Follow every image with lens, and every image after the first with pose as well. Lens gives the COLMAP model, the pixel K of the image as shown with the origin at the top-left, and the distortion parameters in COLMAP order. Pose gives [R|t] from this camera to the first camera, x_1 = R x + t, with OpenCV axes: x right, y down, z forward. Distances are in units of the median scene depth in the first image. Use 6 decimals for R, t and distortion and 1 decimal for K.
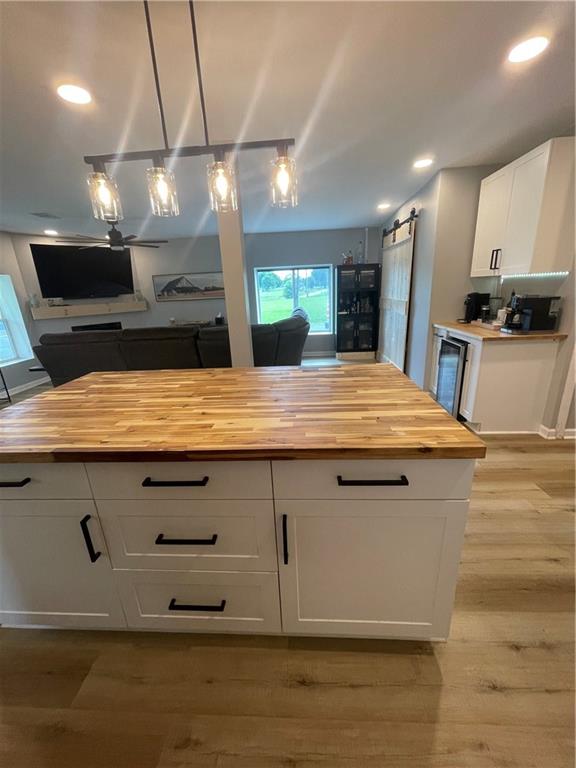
lens RADIAL K [[312.1, 0, 286.3], [0, 312.1, 383.4], [0, 0, 1]] dist [-0.002509, 0.000290]
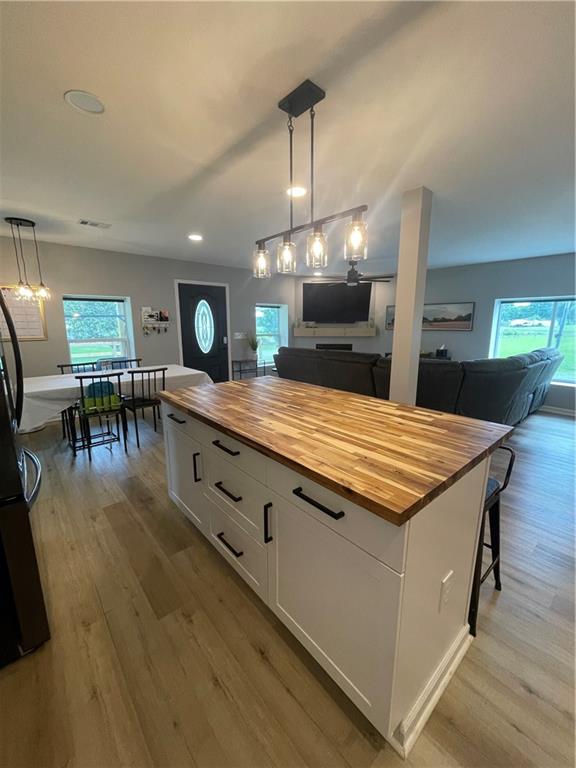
lens RADIAL K [[312.1, 0, 281.9], [0, 312.1, 383.5], [0, 0, 1]] dist [-0.002509, 0.000290]
pose [[0.689360, 0.185959, -0.700144, 0.678077], [-0.241592, 0.970176, 0.019809, -0.068811], [0.682947, 0.155493, 0.713727, 0.043017]]
